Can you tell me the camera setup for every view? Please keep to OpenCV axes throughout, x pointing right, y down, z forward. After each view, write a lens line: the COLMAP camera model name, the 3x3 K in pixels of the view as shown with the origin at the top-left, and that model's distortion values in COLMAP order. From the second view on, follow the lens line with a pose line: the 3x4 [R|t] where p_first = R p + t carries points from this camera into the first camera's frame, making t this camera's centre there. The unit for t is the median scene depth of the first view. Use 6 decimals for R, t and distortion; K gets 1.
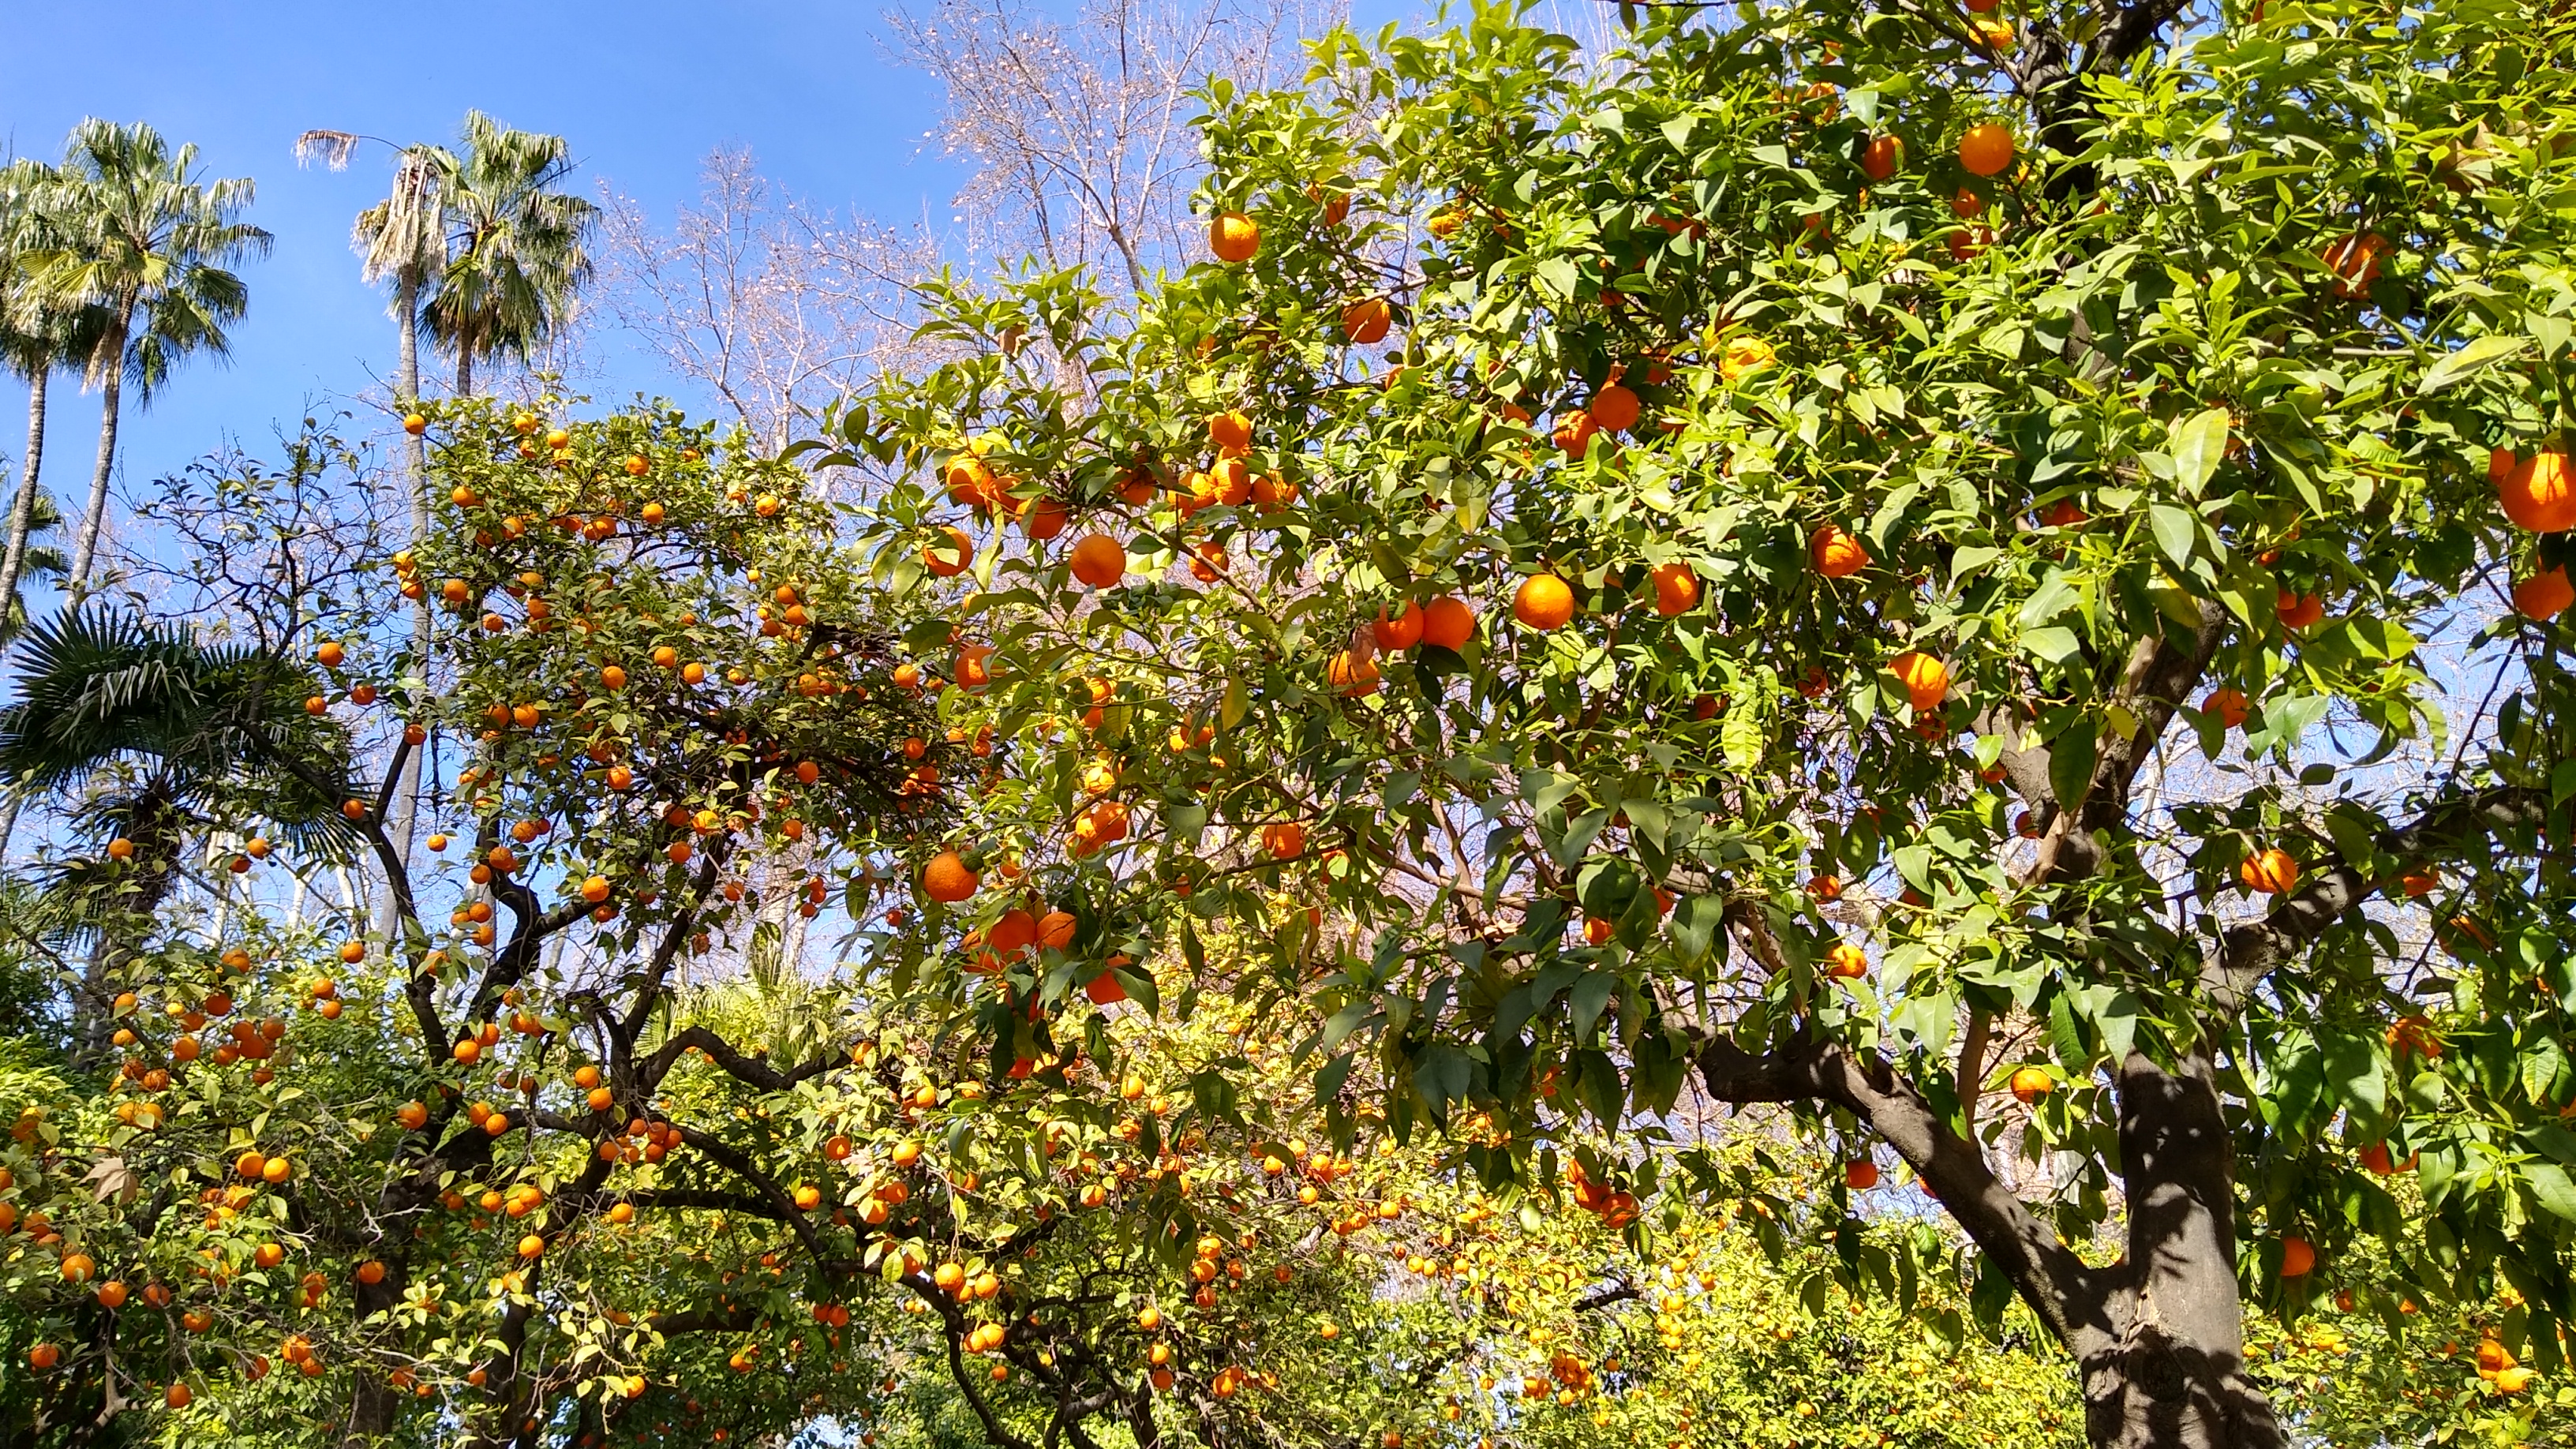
lens RADIAL K [[1982.3, 0, 1288.0], [0, 1982.3, 724.5], [0, 0, 1]] dist [0.095852, -0.145417]
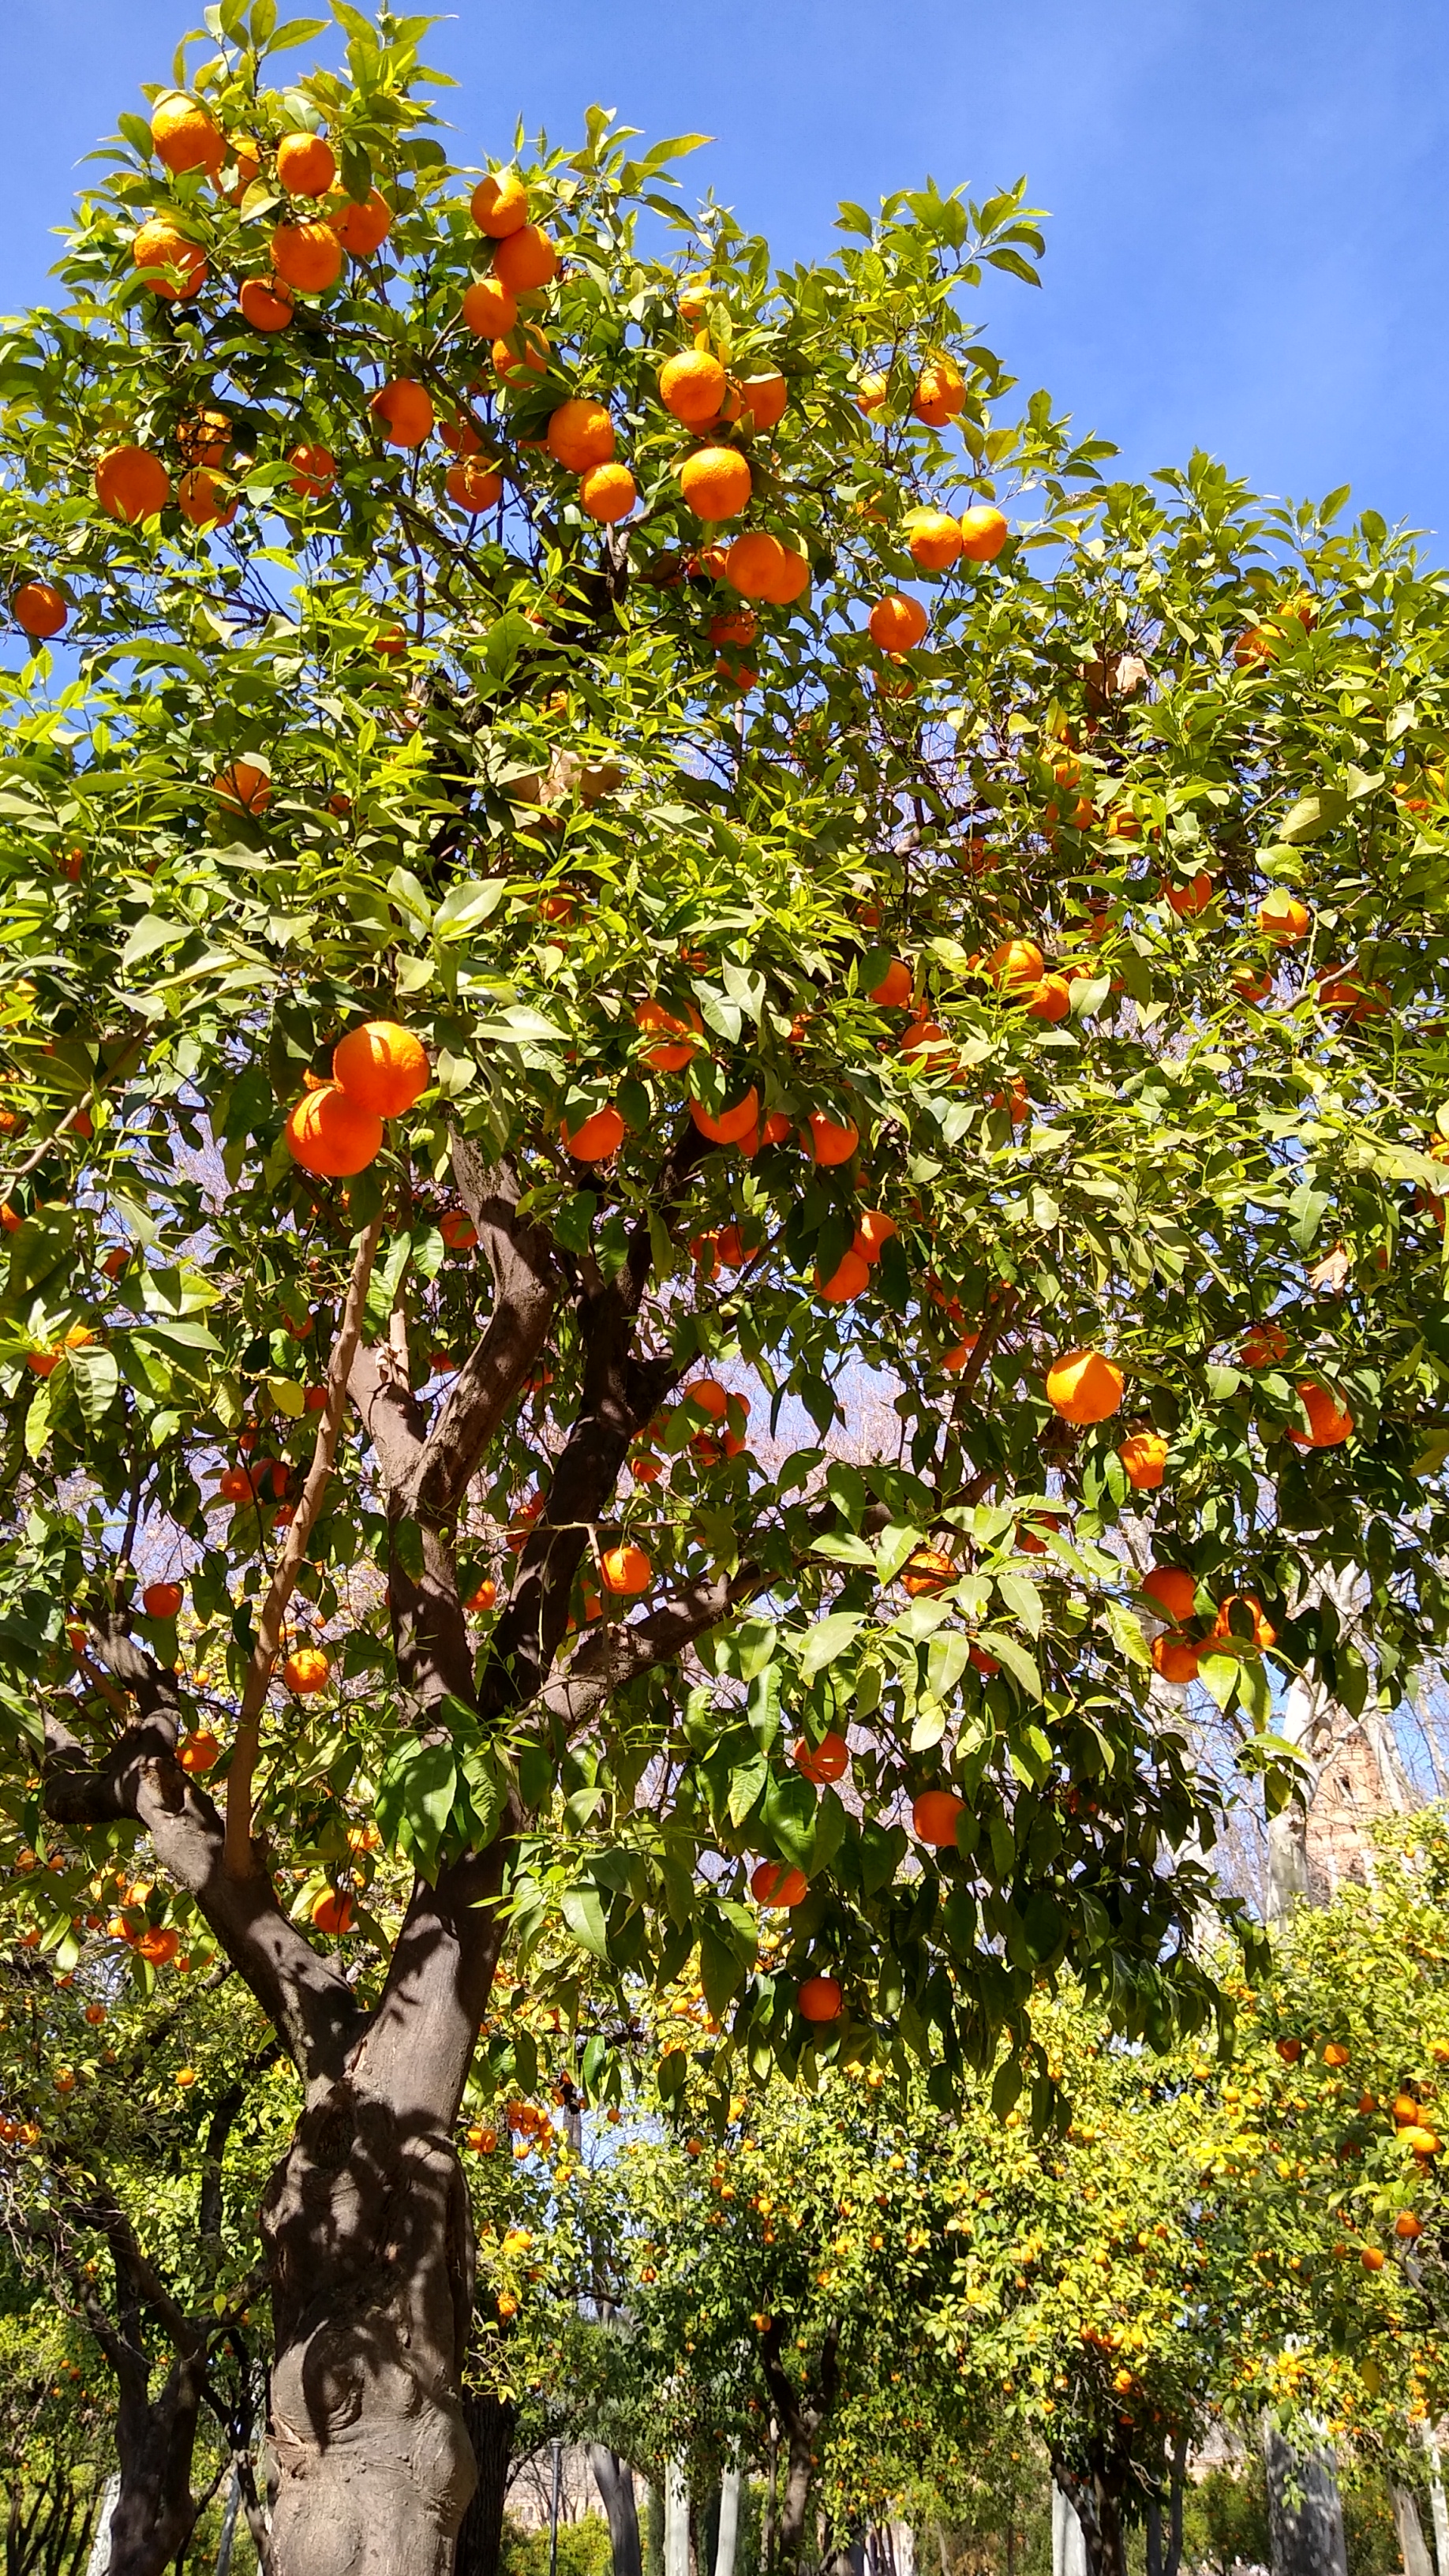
lens RADIAL K [[1982.3, 0, 770.5], [0, 1982.3, 1270.6], [0, 0, 1]] dist [0.095852, -0.145417]
pose [[0.998656, 0.028378, 0.043363, 0.267220], [-0.024562, 0.995981, -0.086129, 0.006279], [-0.045633, 0.084948, 0.995340, 0.033519]]
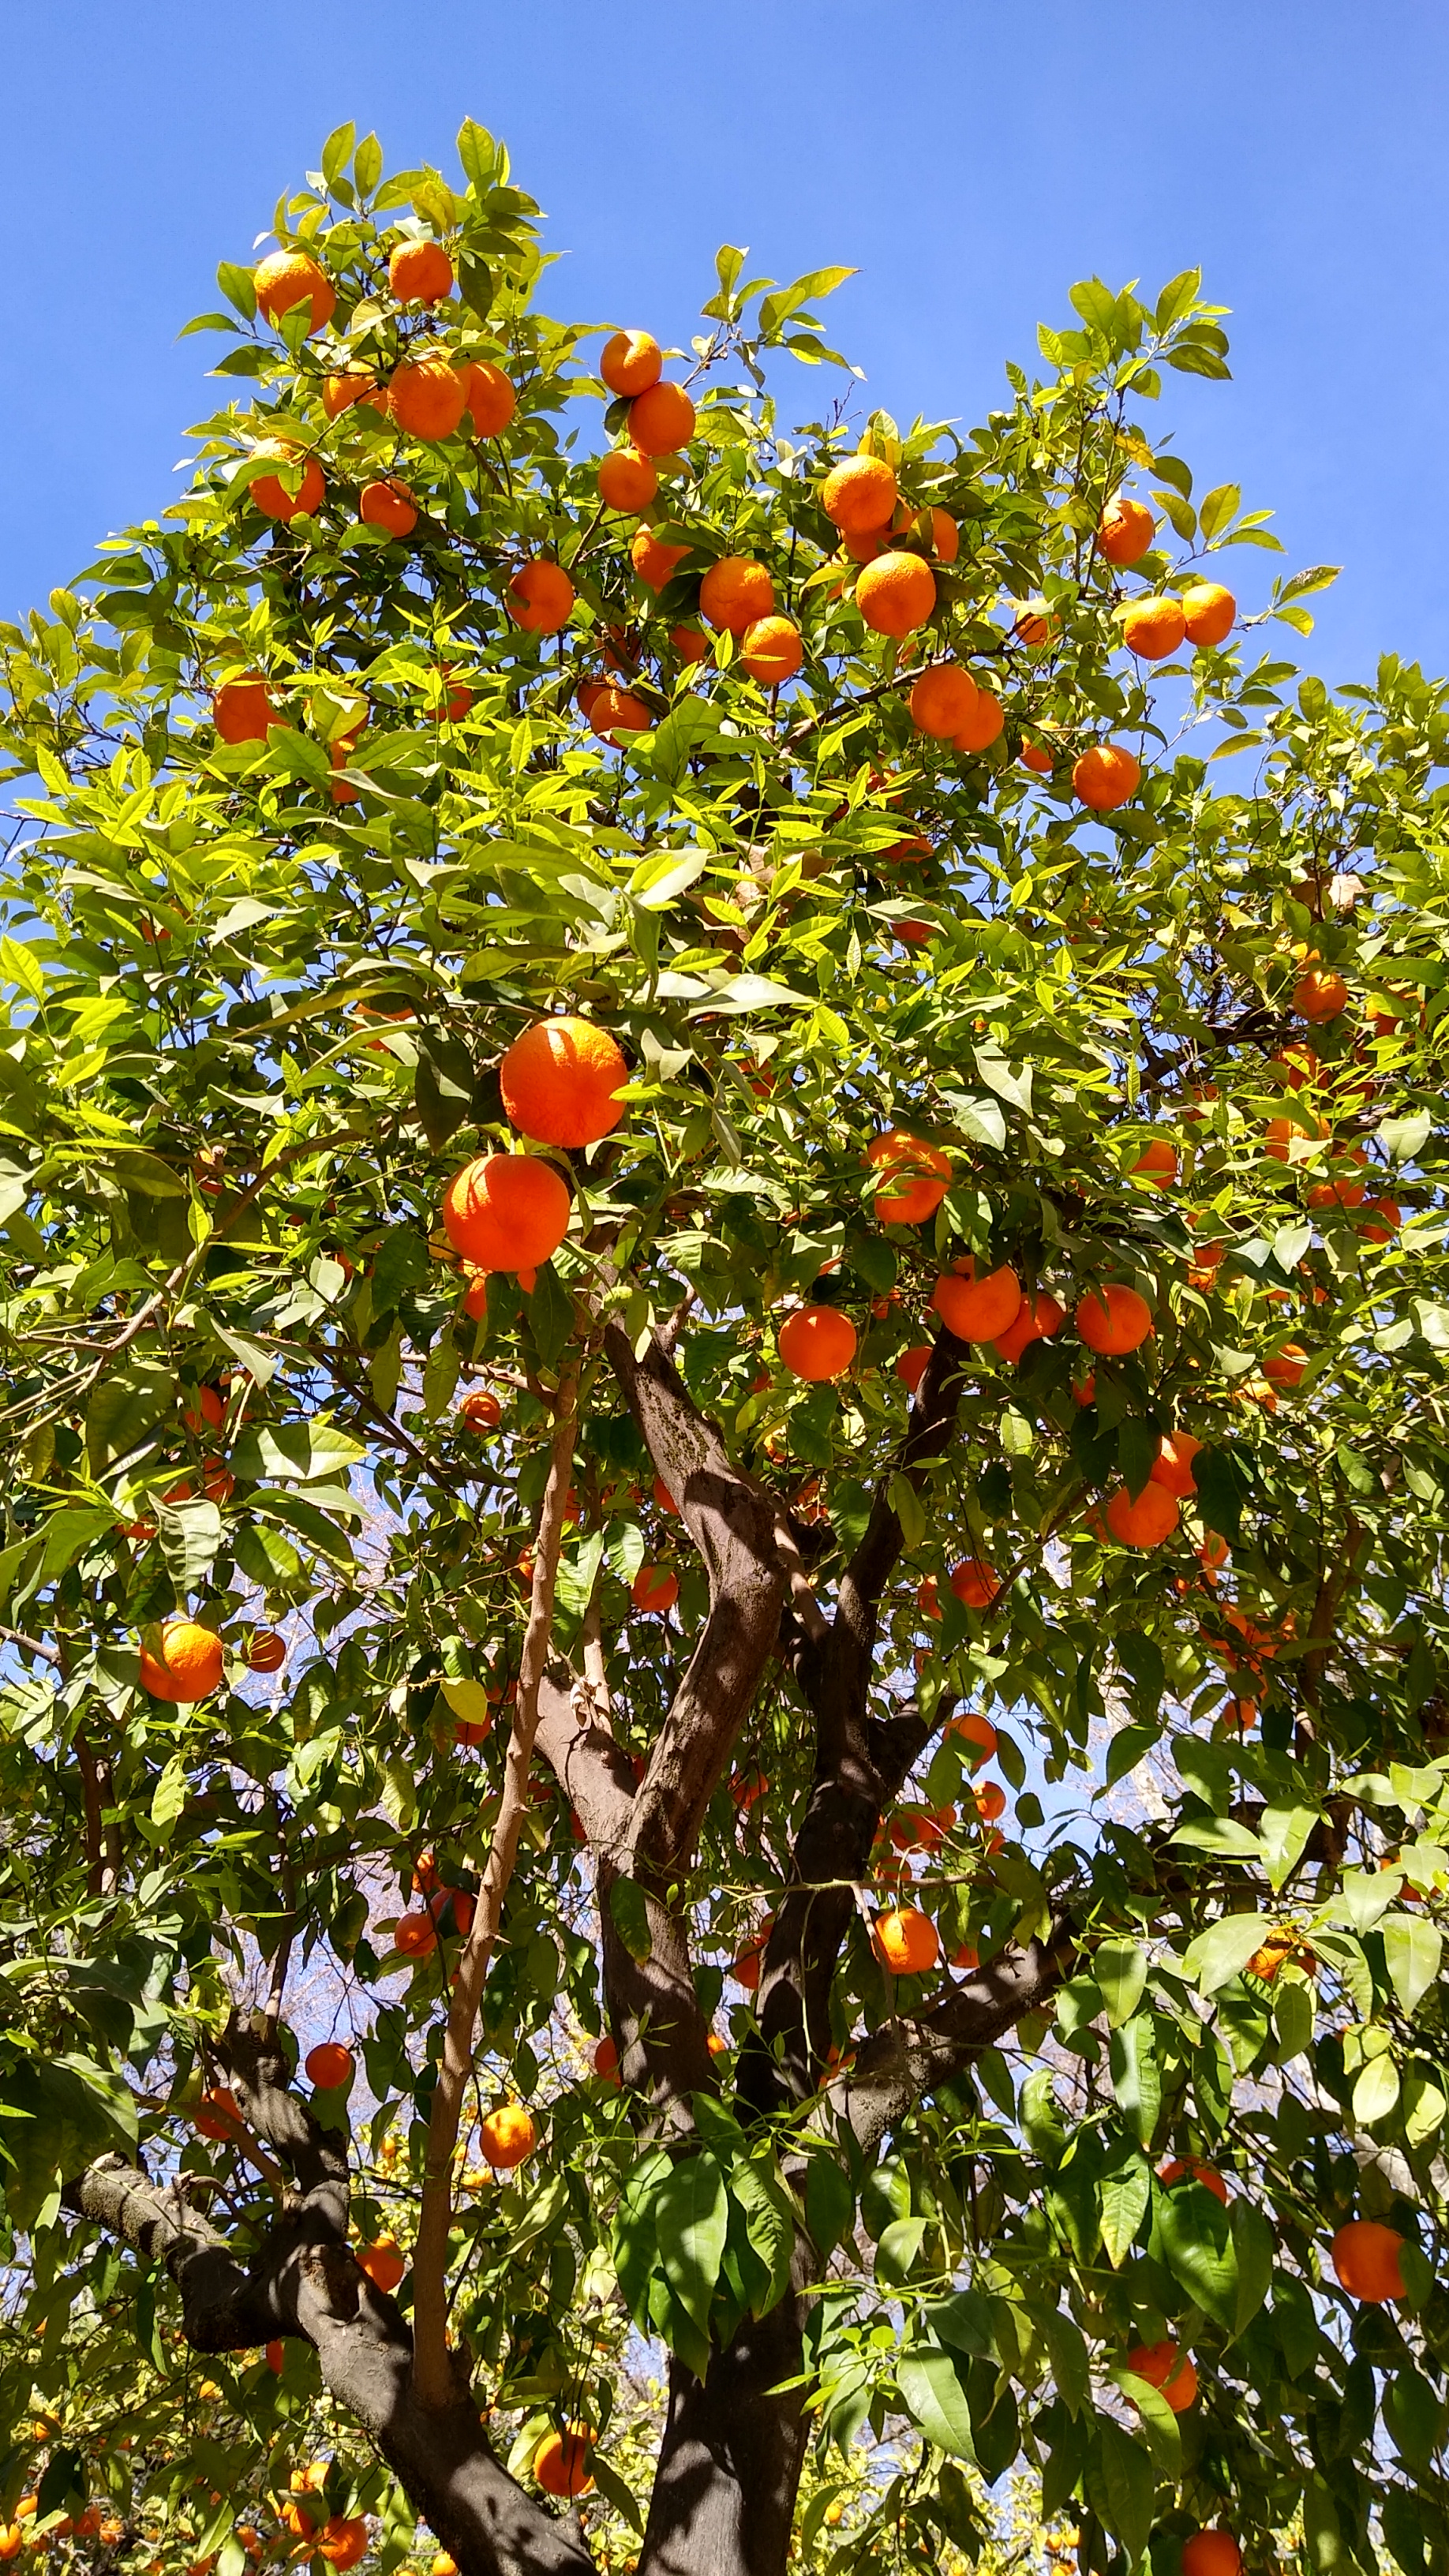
lens RADIAL K [[1982.3, 0, 770.5], [0, 1982.3, 1270.6], [0, 0, 1]] dist [0.095852, -0.145417]
pose [[0.997145, -0.069030, -0.030596, 0.249939], [0.055060, 0.942036, -0.330963, 0.042500], [0.051669, 0.328333, 0.943148, 0.126251]]
